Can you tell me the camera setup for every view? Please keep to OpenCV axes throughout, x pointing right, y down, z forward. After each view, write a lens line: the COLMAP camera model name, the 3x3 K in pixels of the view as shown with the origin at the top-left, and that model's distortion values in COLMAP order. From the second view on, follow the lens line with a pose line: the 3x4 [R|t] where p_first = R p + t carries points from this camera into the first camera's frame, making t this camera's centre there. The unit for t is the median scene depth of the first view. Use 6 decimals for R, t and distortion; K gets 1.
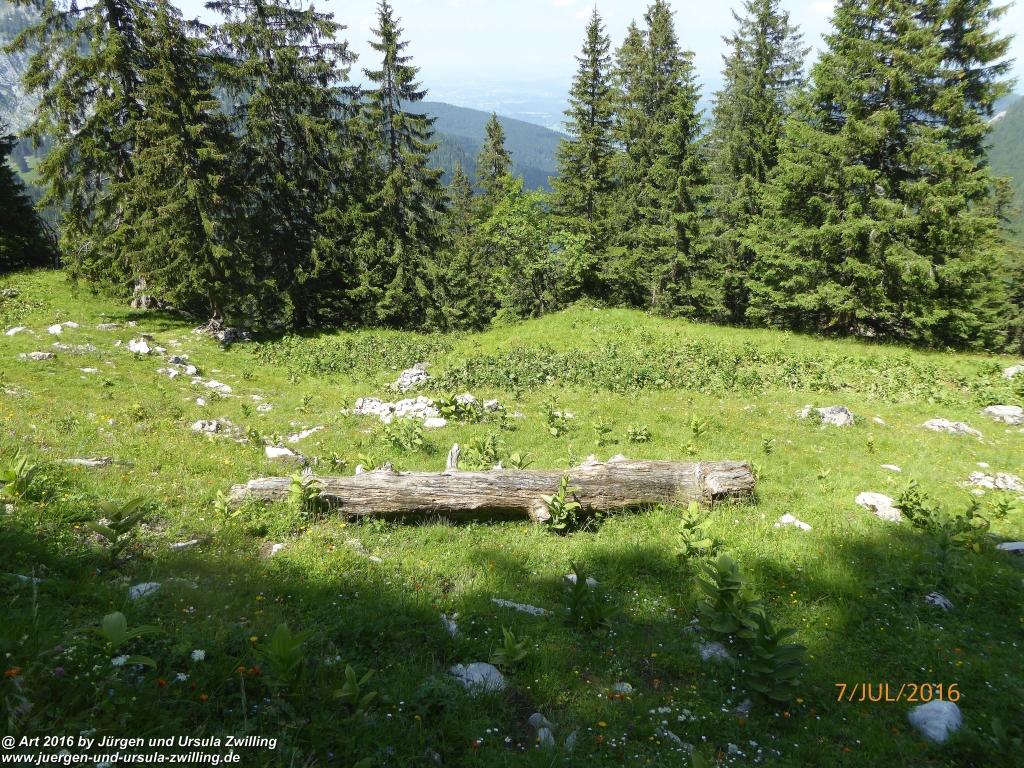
lens RADIAL K [[731.1, 0, 513.8], [0, 731.1, 378.9], [0, 0, 1]] dist [-0.007993, -0.011203]
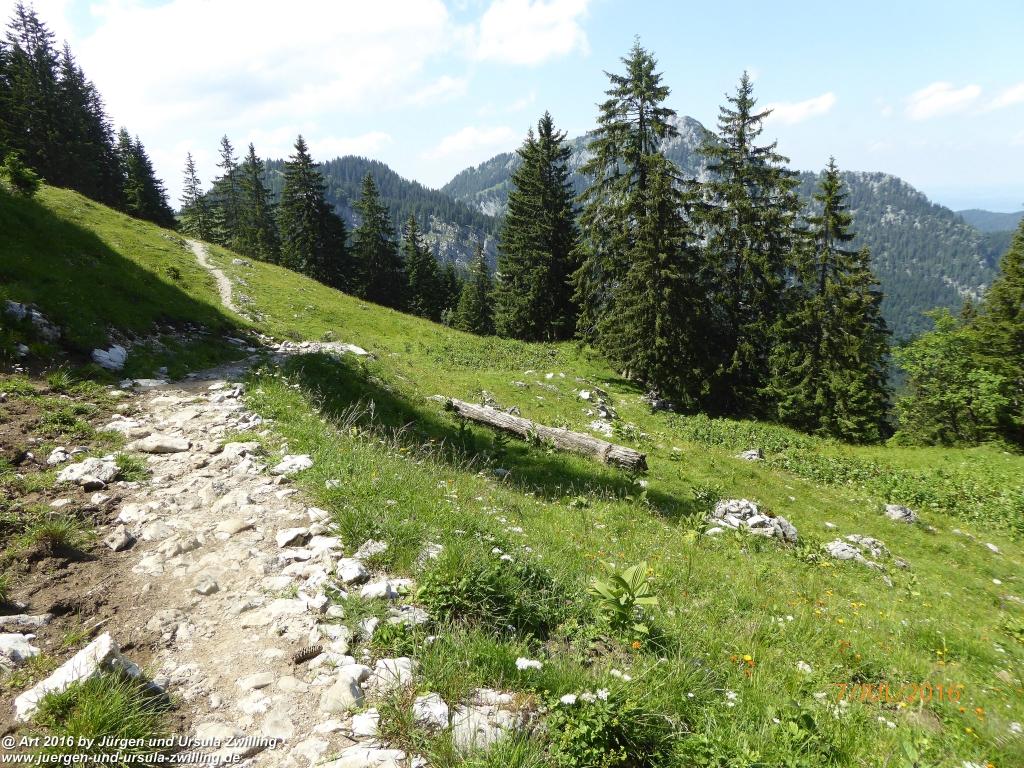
lens RADIAL K [[731.1, 0, 514.6], [0, 731.1, 374.7], [0, 0, 1]] dist [-0.007993, -0.011203]
pose [[0.721124, 0.156530, -0.674891, 0.295455], [-0.256128, 0.965361, -0.049774, 0.020802], [0.643722, 0.208752, 0.736237, -0.157218]]
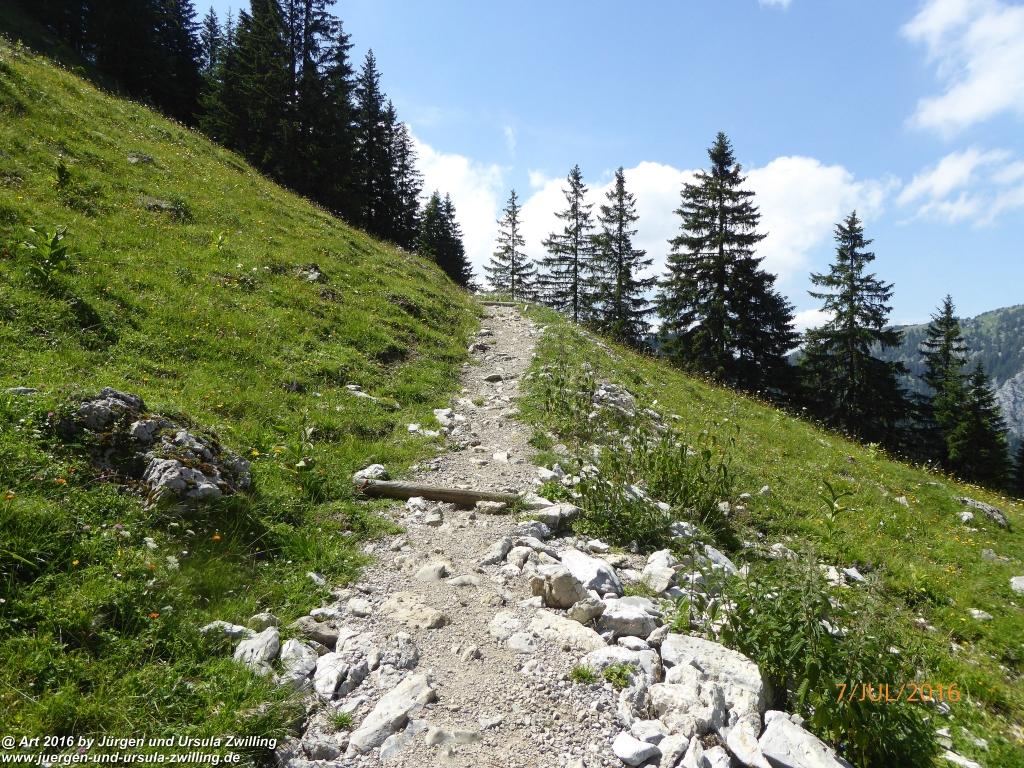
lens RADIAL K [[731.1, 0, 523.4], [0, 731.1, 367.2], [0, 0, 1]] dist [-0.007993, -0.011203]
pose [[0.381537, 0.013349, -0.924257, -1.018650], [-0.395784, 0.905961, -0.150296, -0.032212], [0.835335, 0.423150, 0.350941, 0.486373]]
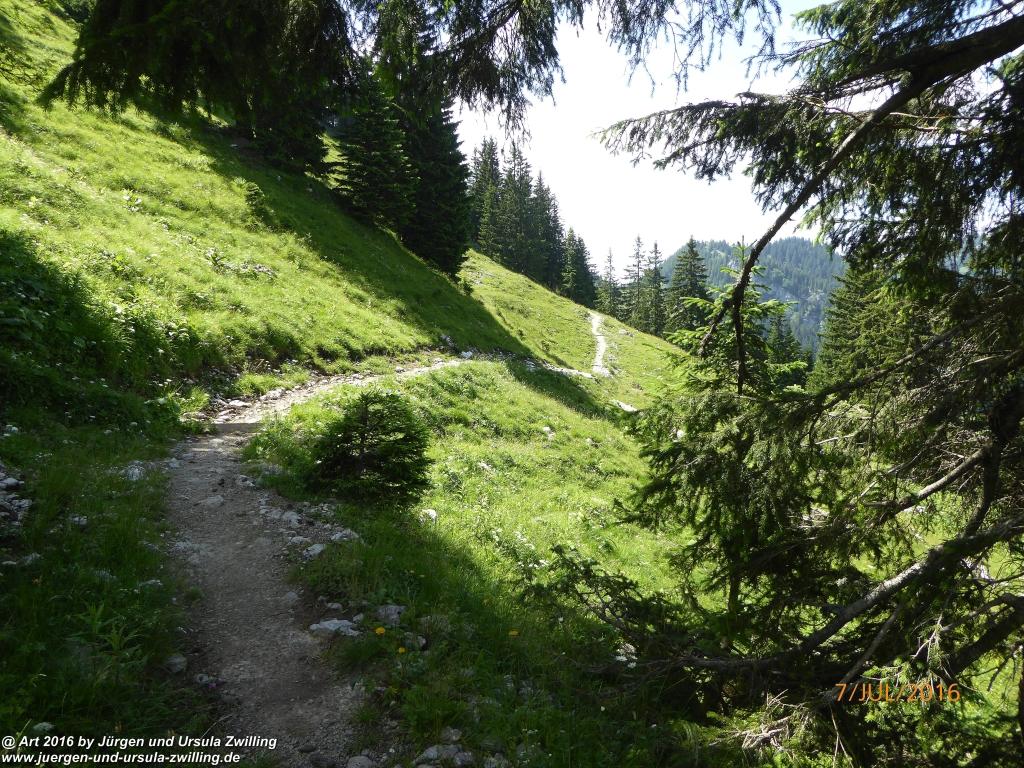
lens RADIAL K [[731.1, 0, 515.4], [0, 731.1, 382.6], [0, 0, 1]] dist [-0.007993, -0.011203]
pose [[0.225709, 0.148061, -0.962878, 0.845678], [-0.389089, 0.919830, 0.050235, 0.004315], [0.893121, 0.363307, 0.265223, -0.221265]]
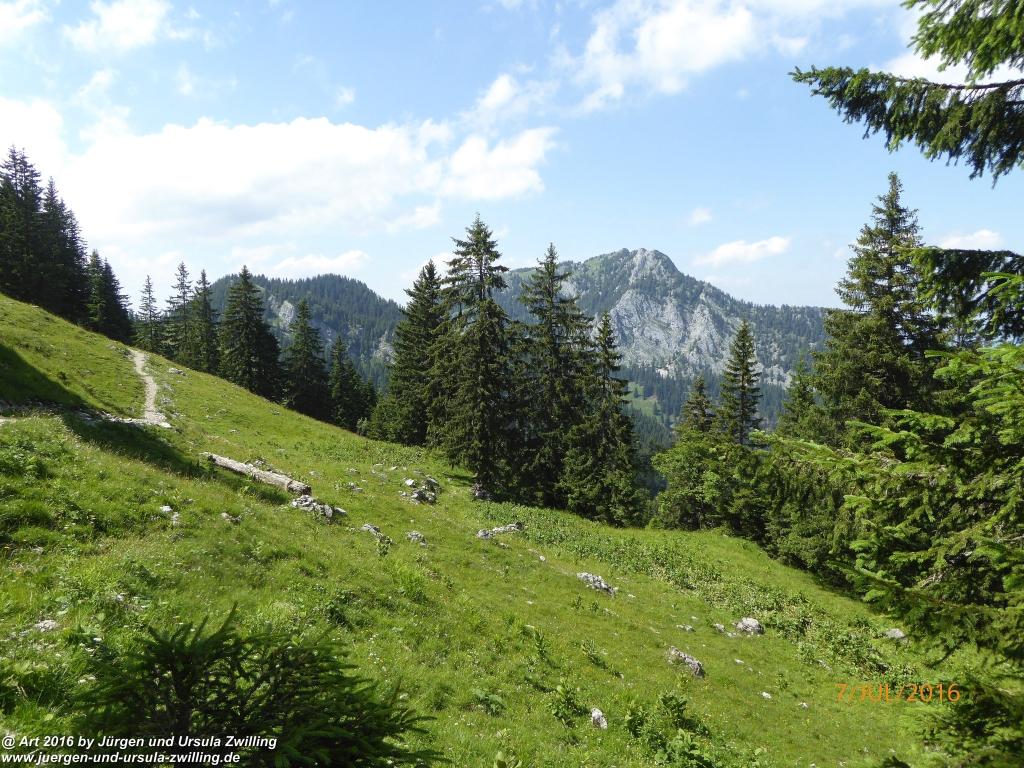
lens RADIAL K [[731.1, 0, 512.5], [0, 731.1, 380.3], [0, 0, 1]] dist [-0.007993, -0.011203]
pose [[0.738589, 0.076549, -0.669796, 0.720661], [-0.283389, 0.936742, -0.205438, 0.017833], [0.611700, 0.341547, 0.713561, -0.229155]]
